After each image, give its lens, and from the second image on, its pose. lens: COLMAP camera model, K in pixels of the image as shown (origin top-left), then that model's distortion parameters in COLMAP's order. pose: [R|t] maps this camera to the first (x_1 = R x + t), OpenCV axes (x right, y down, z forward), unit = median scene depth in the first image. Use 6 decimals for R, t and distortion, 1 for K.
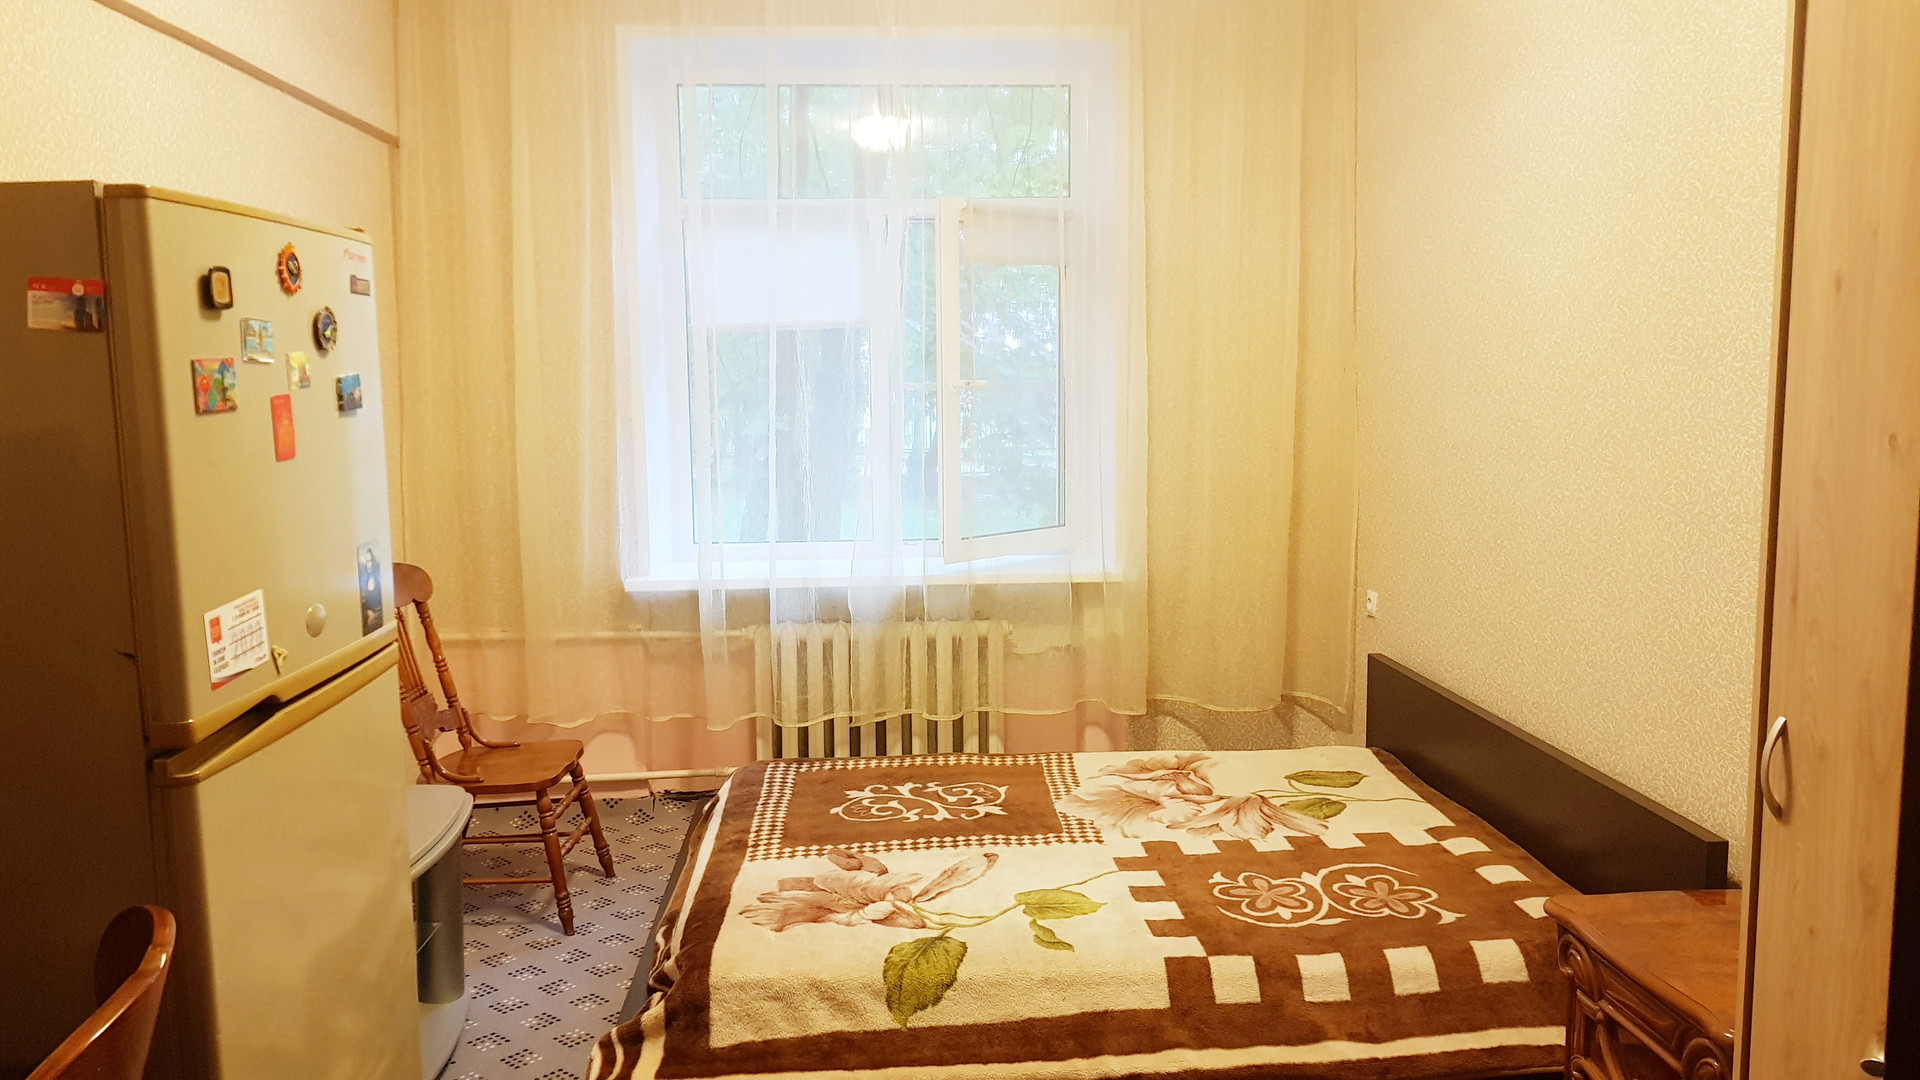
lens RADIAL K [[1482.5, 0, 928.7], [0, 1482.5, 547.6], [0, 0, 1]] dist [0.077009, -0.108171]
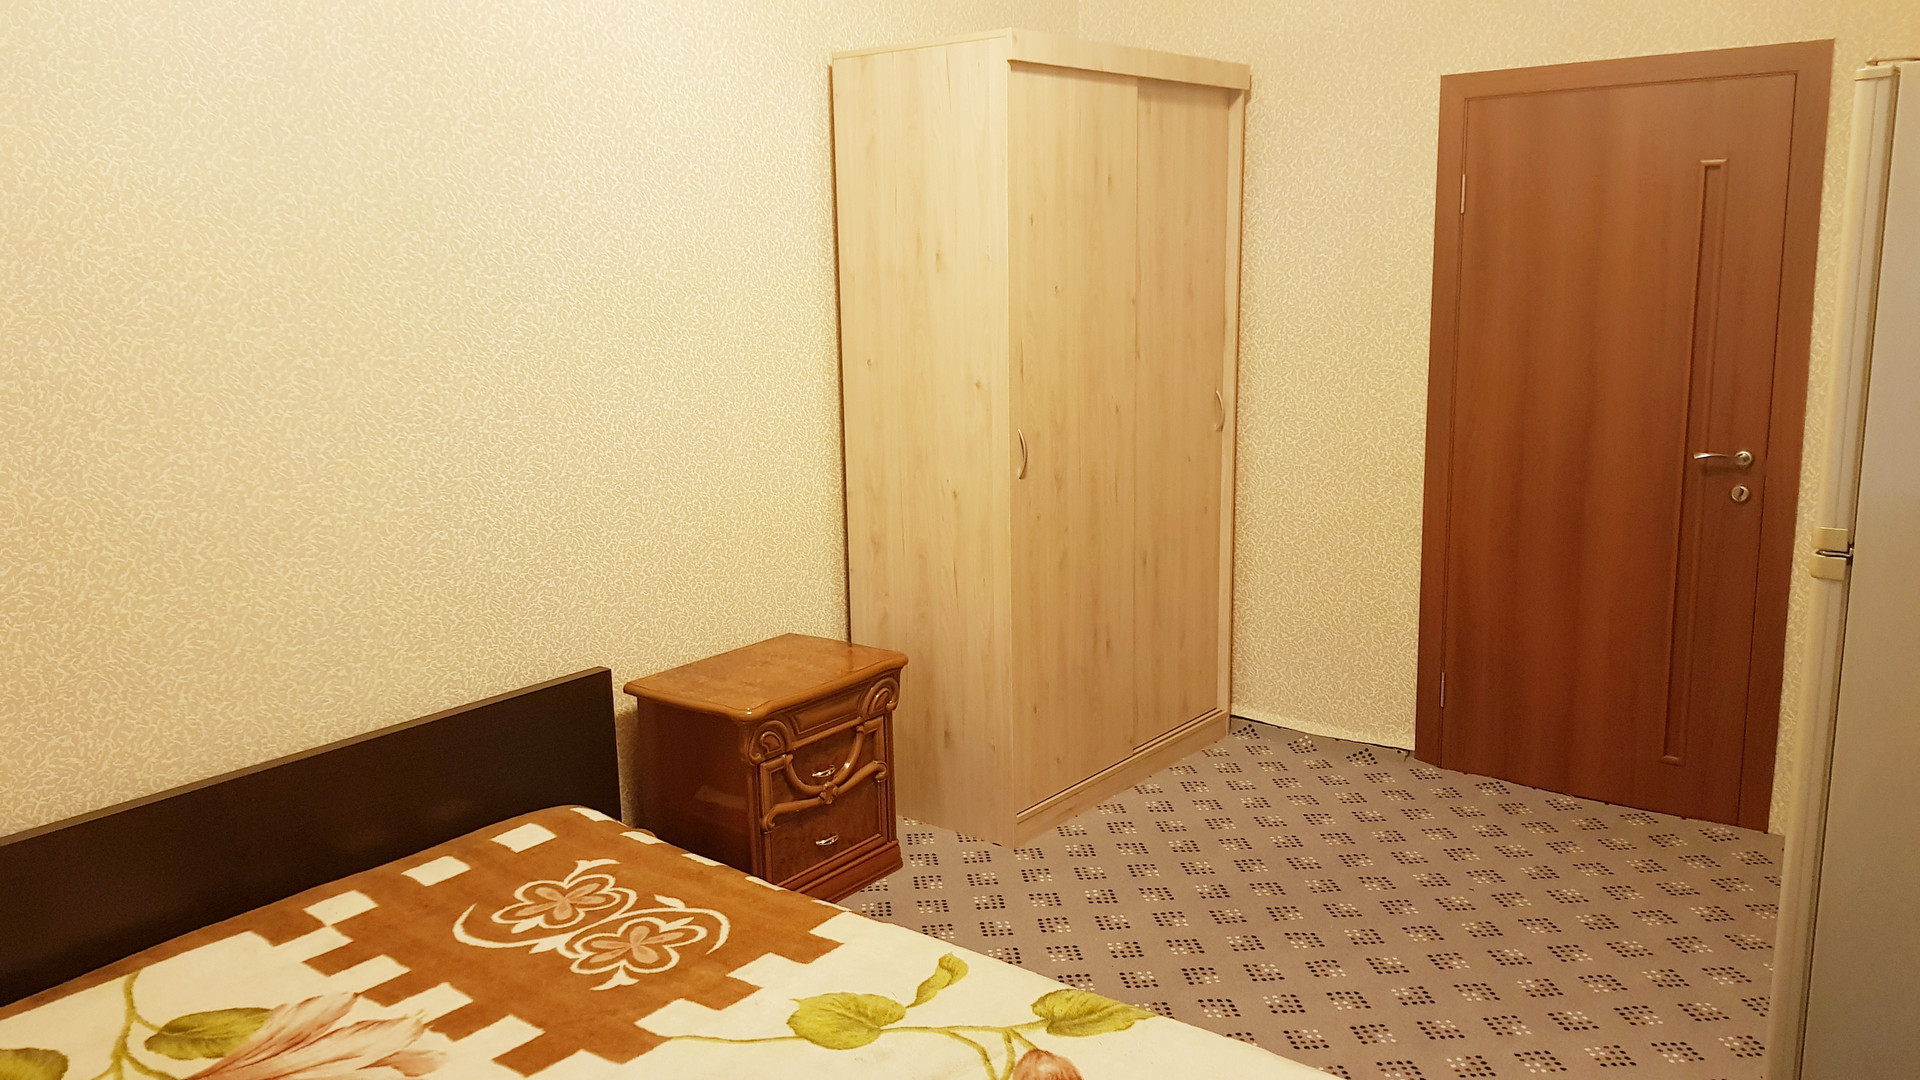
lens RADIAL K [[1482.5, 0, 928.7], [0, 1482.5, 547.6], [0, 0, 1]] dist [0.077009, -0.108171]
pose [[-0.736205, -0.103580, 0.668785, -0.514667], [0.117601, 0.953603, 0.277148, -0.221526], [-0.666462, 0.282688, -0.689867, 1.787191]]
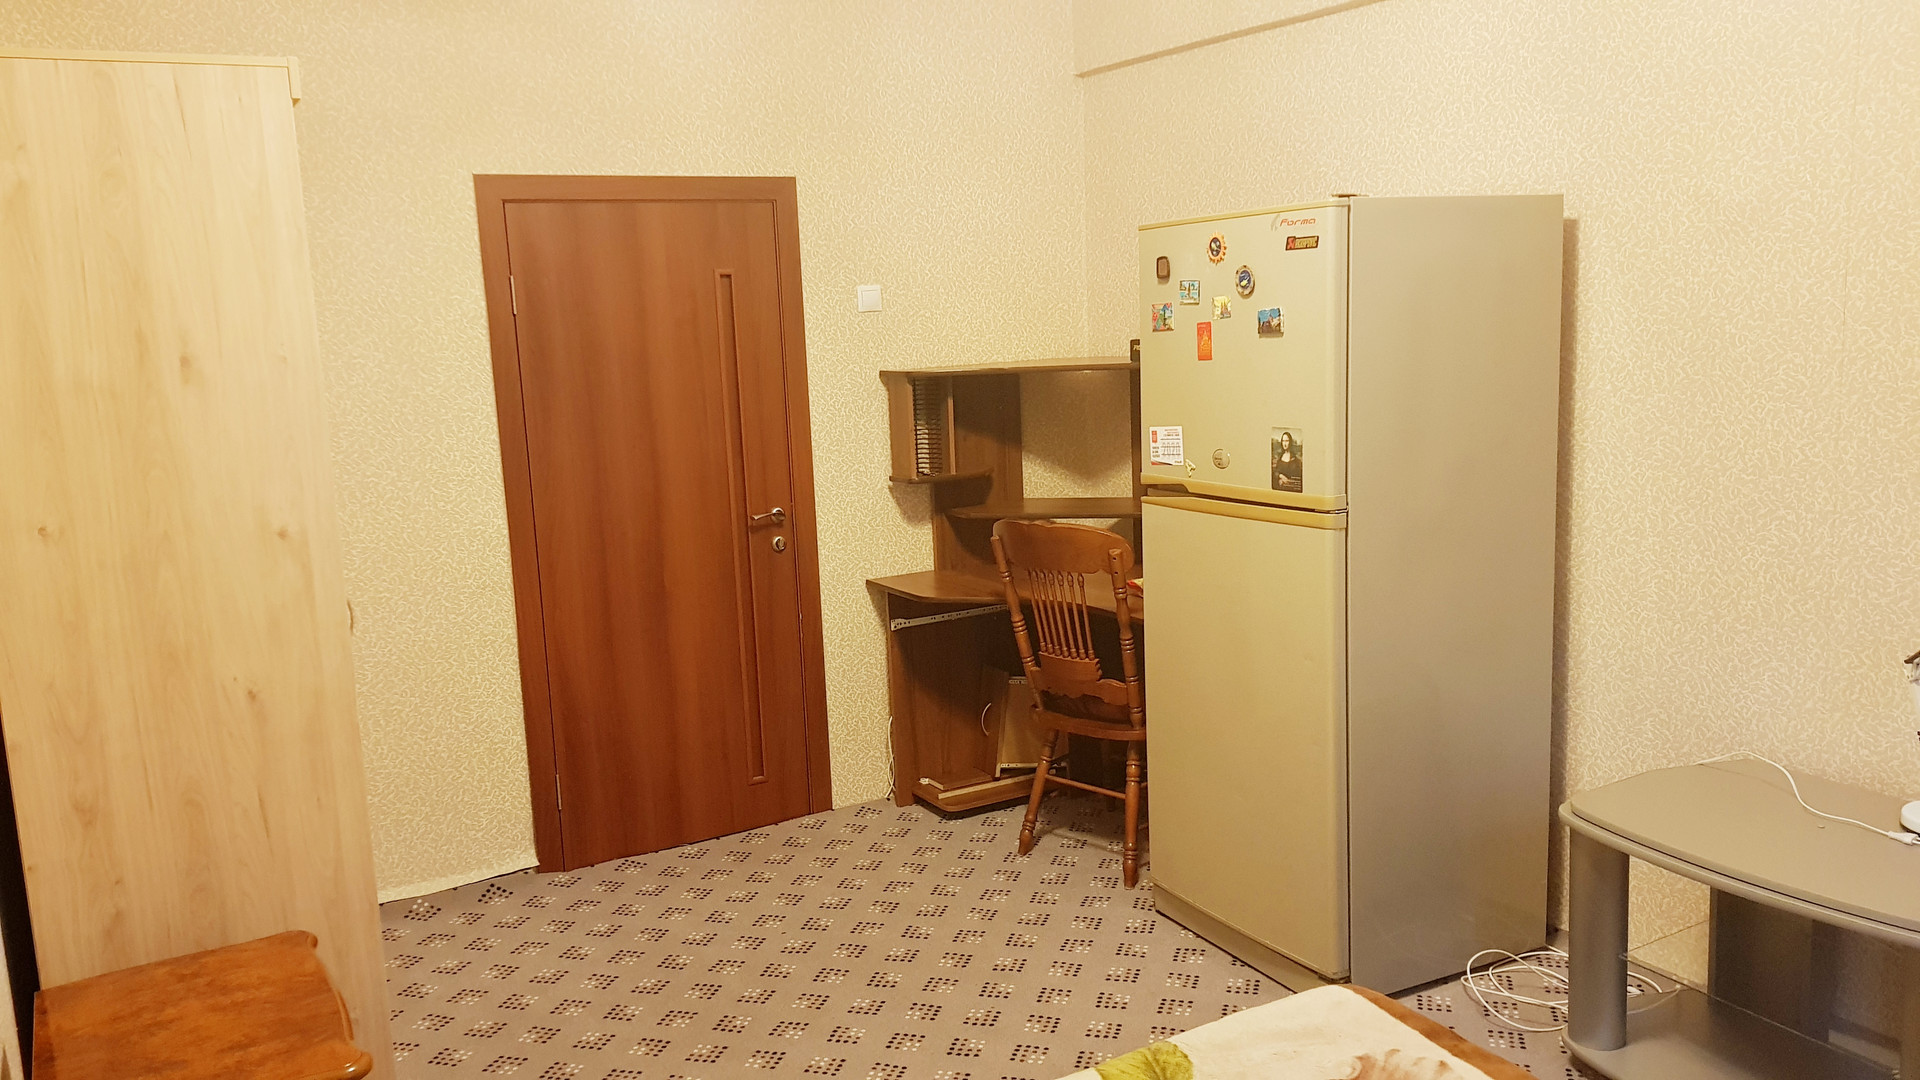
lens RADIAL K [[1482.5, 0, 928.7], [0, 1482.5, 547.6], [0, 0, 1]] dist [0.077009, -0.108171]
pose [[-0.895055, 0.123001, -0.428657, 0.476425], [0.001946, 0.962279, 0.272058, -0.243041], [0.445951, 0.242673, -0.861532, 1.824674]]
